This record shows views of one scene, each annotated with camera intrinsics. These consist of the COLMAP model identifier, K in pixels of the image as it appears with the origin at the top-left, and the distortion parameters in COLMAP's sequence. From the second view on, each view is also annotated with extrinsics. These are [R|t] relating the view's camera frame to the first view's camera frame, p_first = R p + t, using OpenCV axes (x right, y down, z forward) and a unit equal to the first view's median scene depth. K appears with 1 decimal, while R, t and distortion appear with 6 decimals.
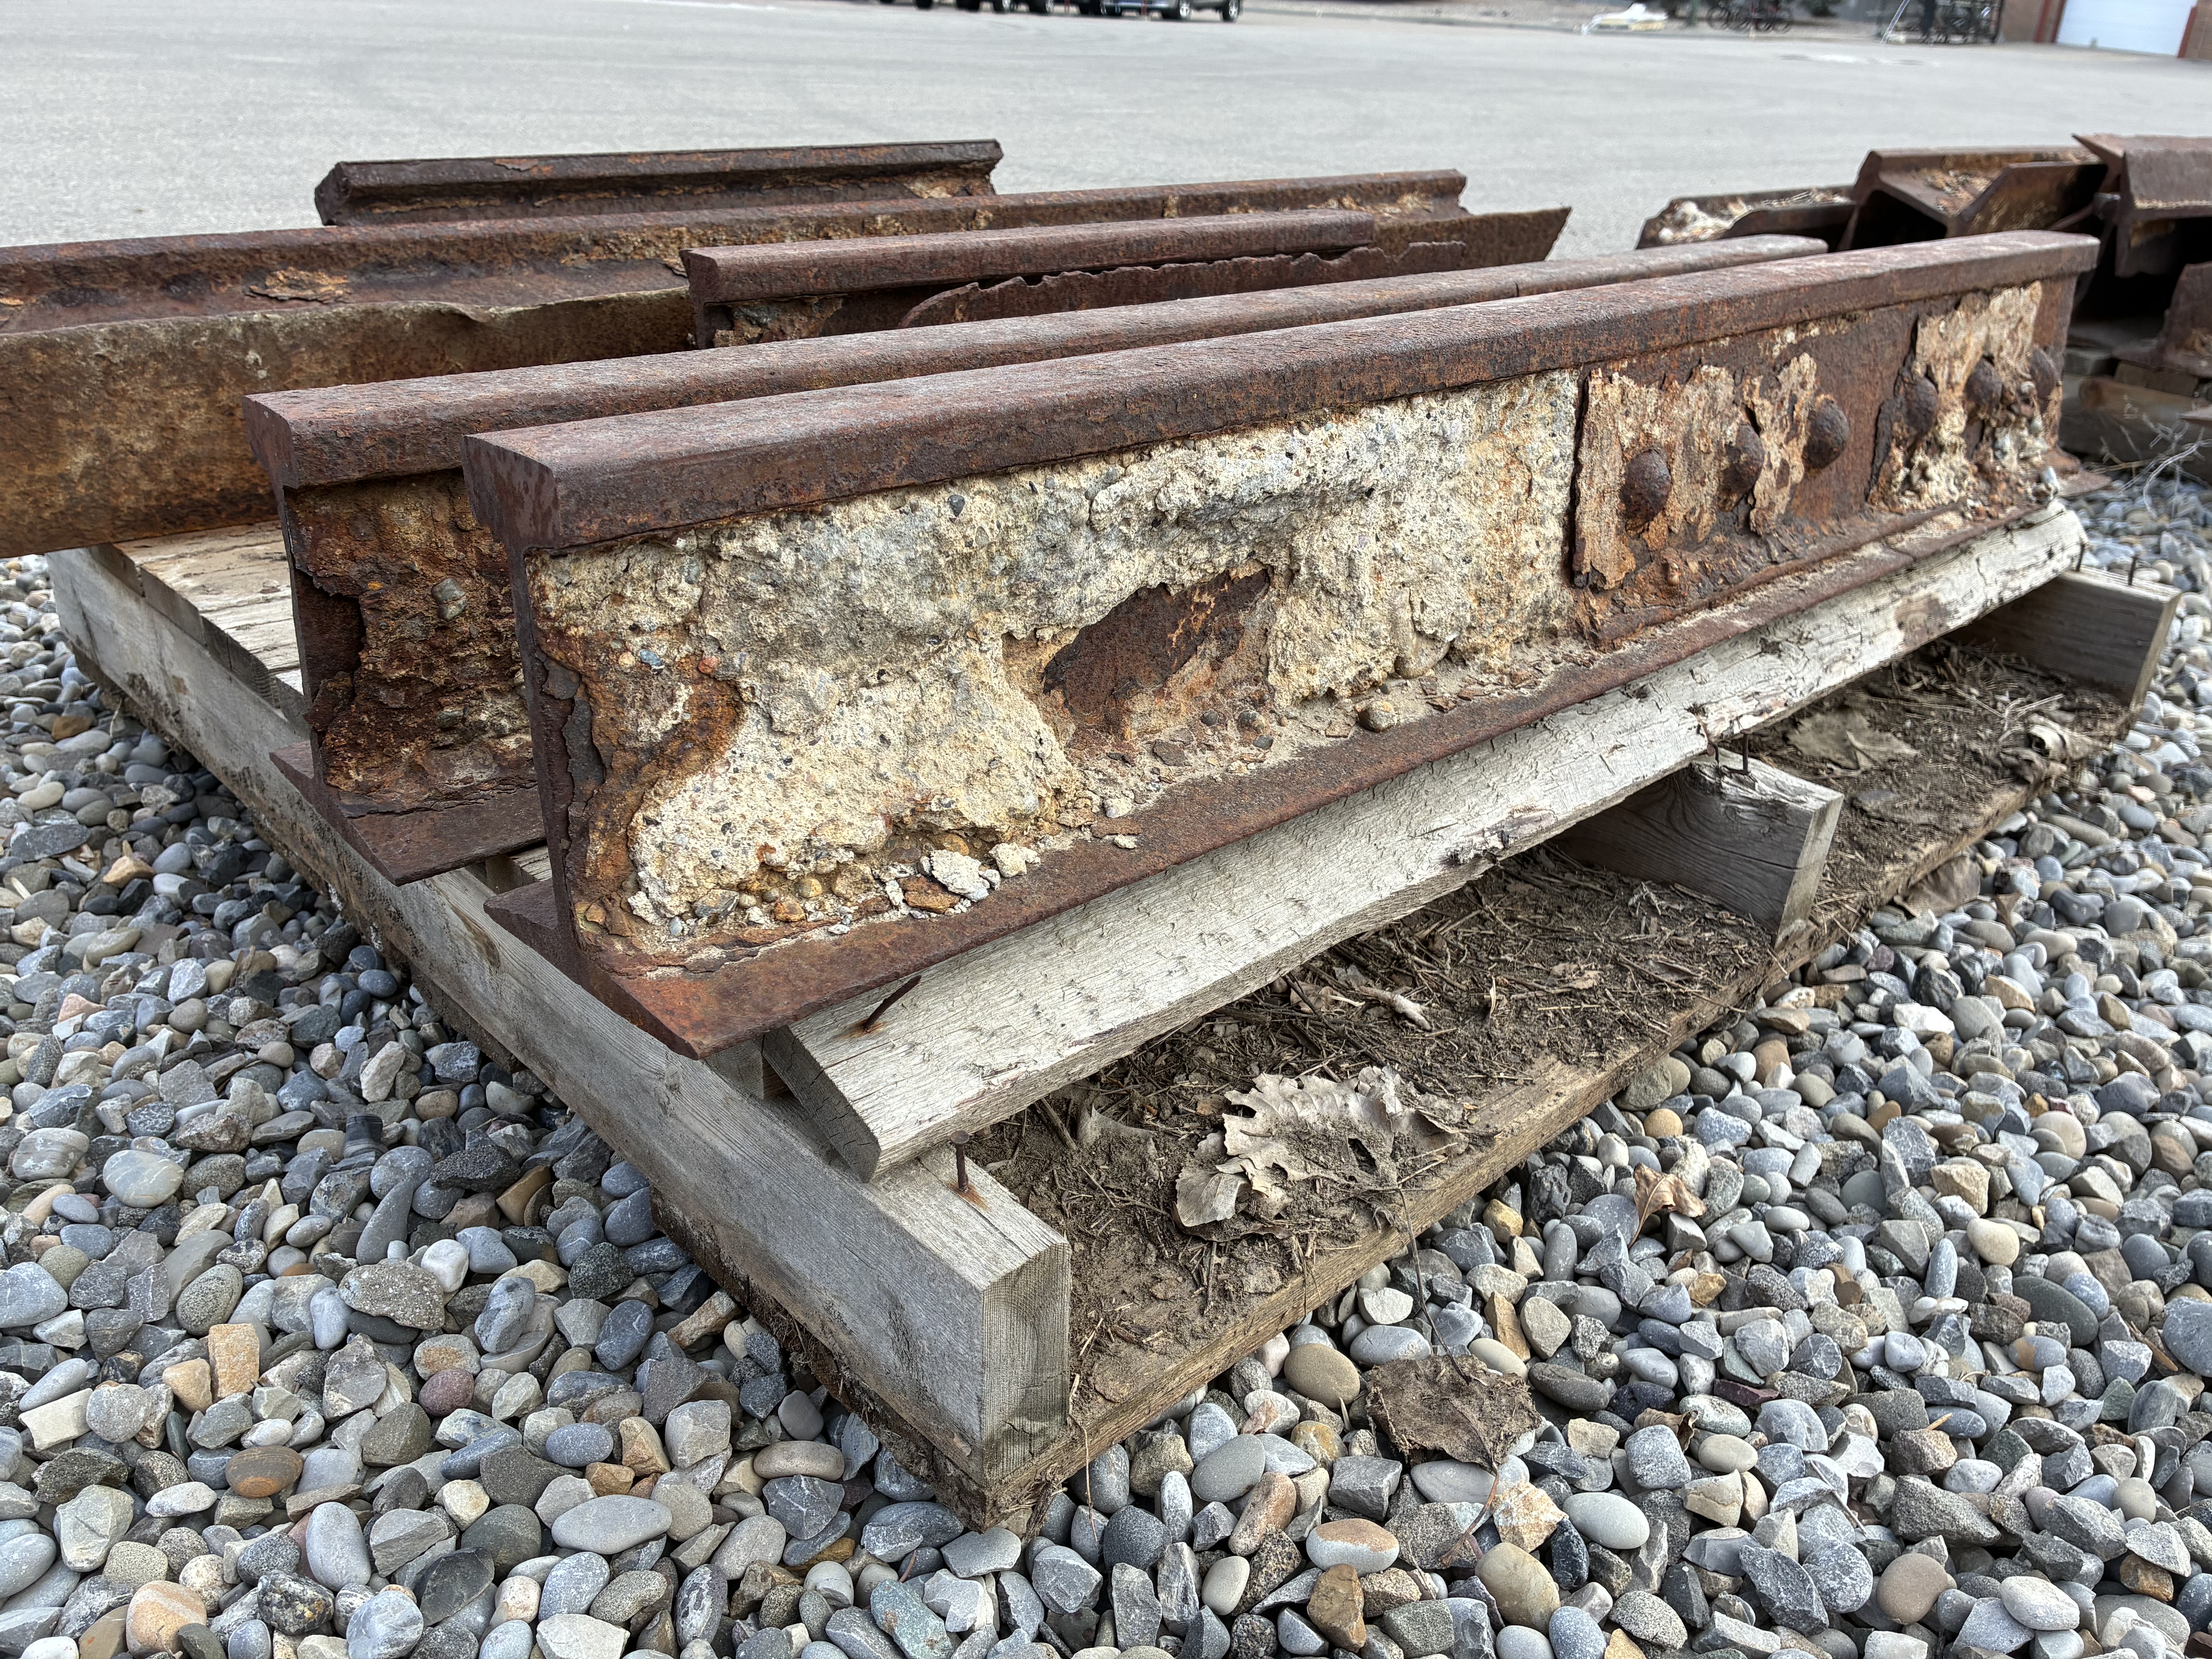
lens RADIAL K [[1676.3, 0, 1119.3], [0, 1676.3, 838.9], [0, 0, 1]] dist [0.024719, -0.018226]
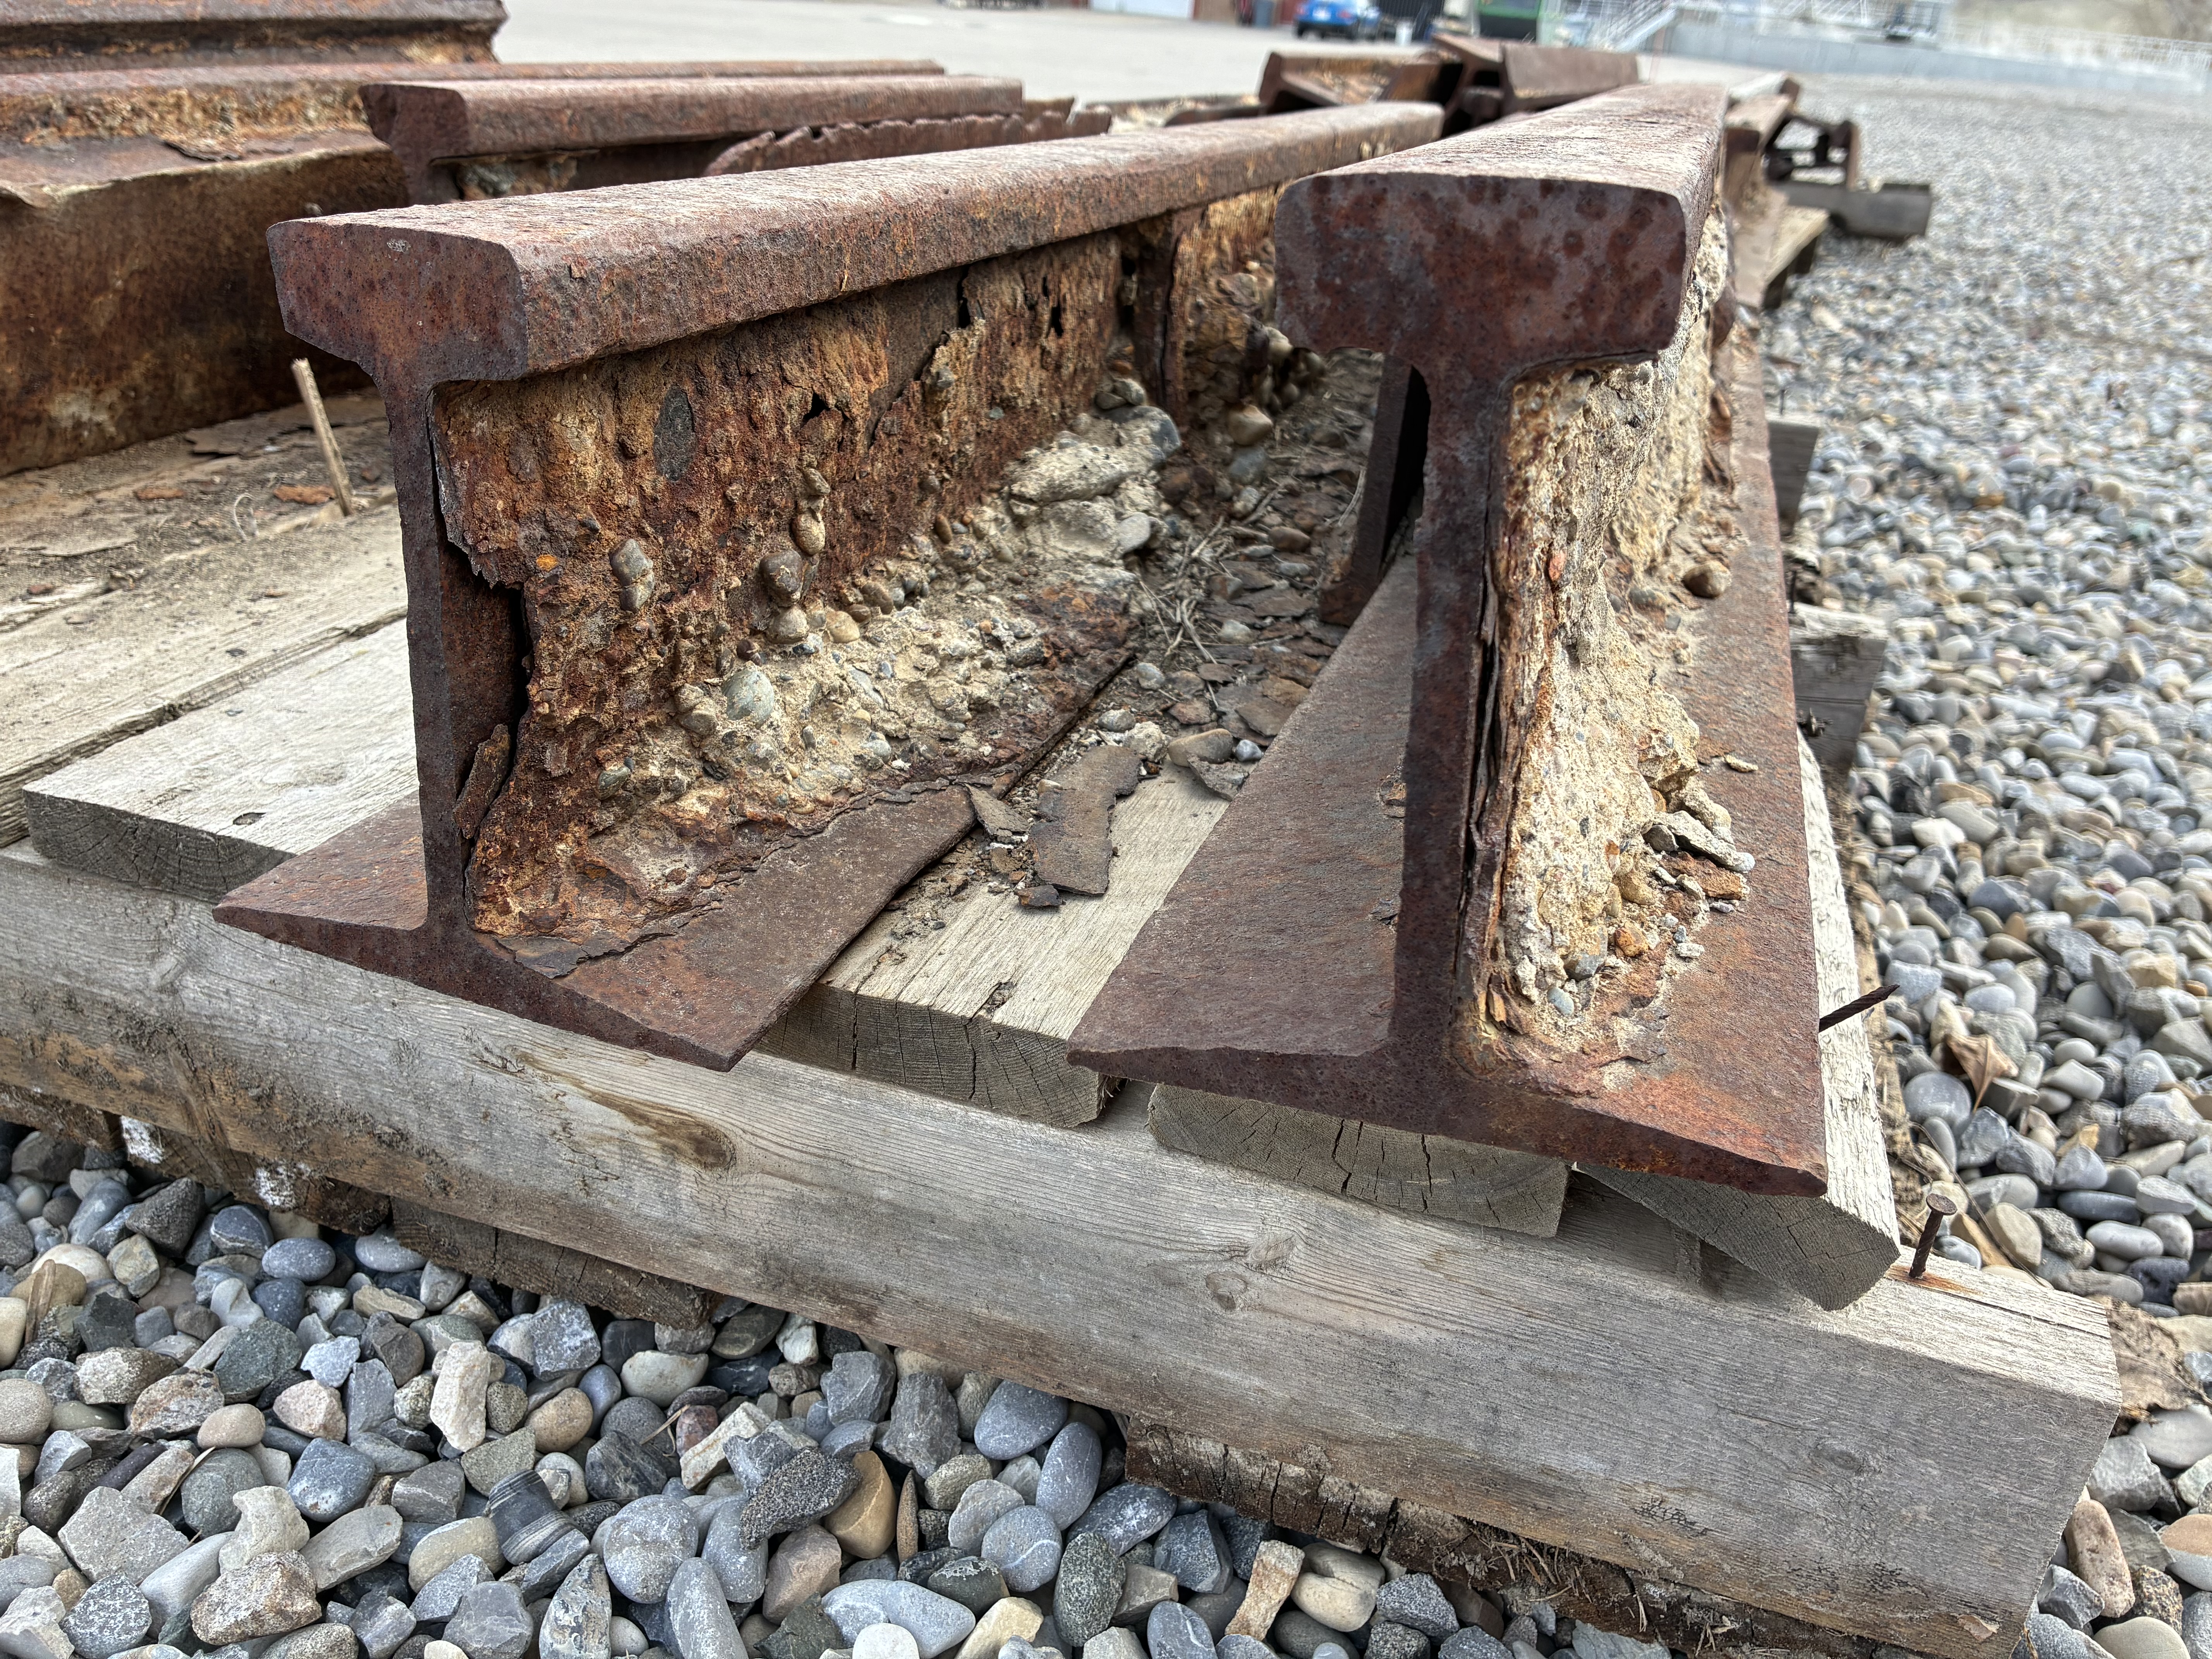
lens RADIAL K [[1676.3, 0, 1094.6], [0, 1676.3, 818.8], [0, 0, 1]] dist [0.024719, -0.018226]
pose [[0.886646, -0.189146, 0.421998, -0.507812], [0.186013, 0.981324, 0.049019, -0.056899], [-0.423388, 0.035035, 0.905271, 0.397771]]
